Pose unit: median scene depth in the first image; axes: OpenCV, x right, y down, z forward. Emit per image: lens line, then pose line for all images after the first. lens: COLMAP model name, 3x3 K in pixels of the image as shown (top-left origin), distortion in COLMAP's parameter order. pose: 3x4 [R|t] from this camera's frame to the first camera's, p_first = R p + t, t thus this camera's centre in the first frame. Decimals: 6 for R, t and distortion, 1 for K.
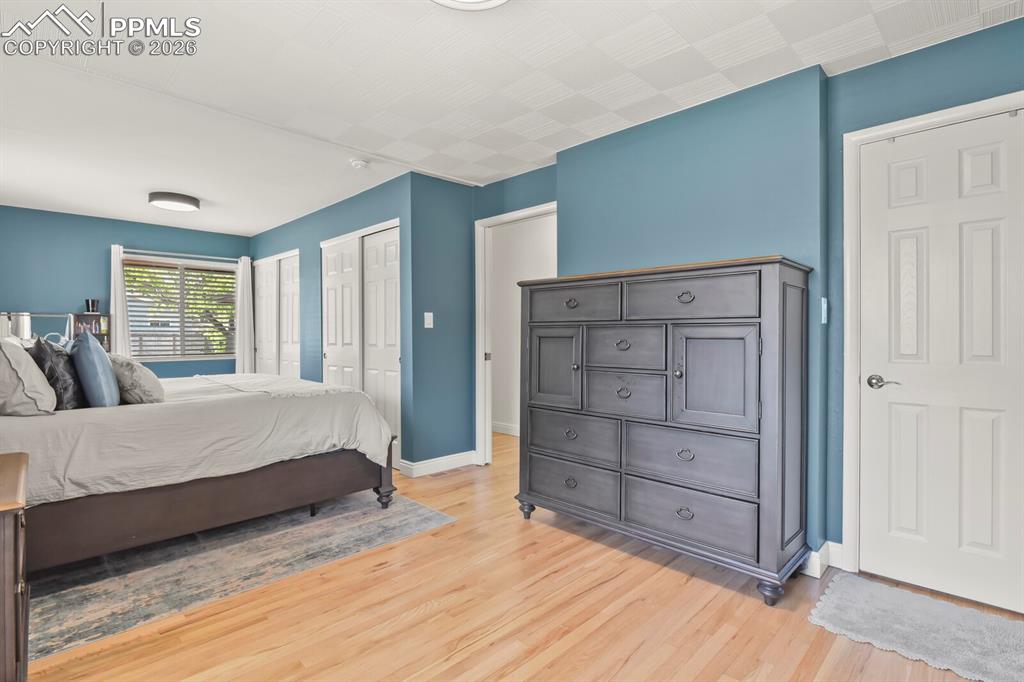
lens RADIAL K [[496.7, 0, 512.6], [0, 496.7, 338.9], [0, 0, 1]] dist [-0.003825, -0.002414]
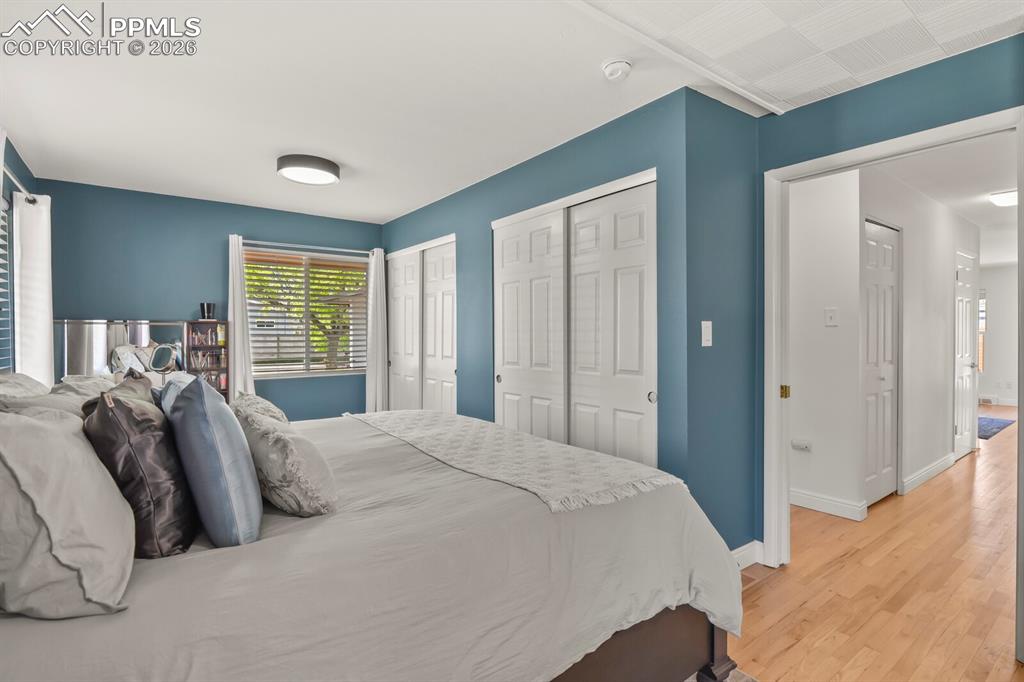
lens RADIAL K [[496.7, 0, 511.7], [0, 496.7, 341.7], [0, 0, 1]] dist [-0.003825, -0.002414]
pose [[0.988286, 0.003489, -0.152572, -0.419525], [-0.002491, 0.999974, 0.006731, -0.042417], [0.152591, -0.006272, 0.988270, 0.489761]]
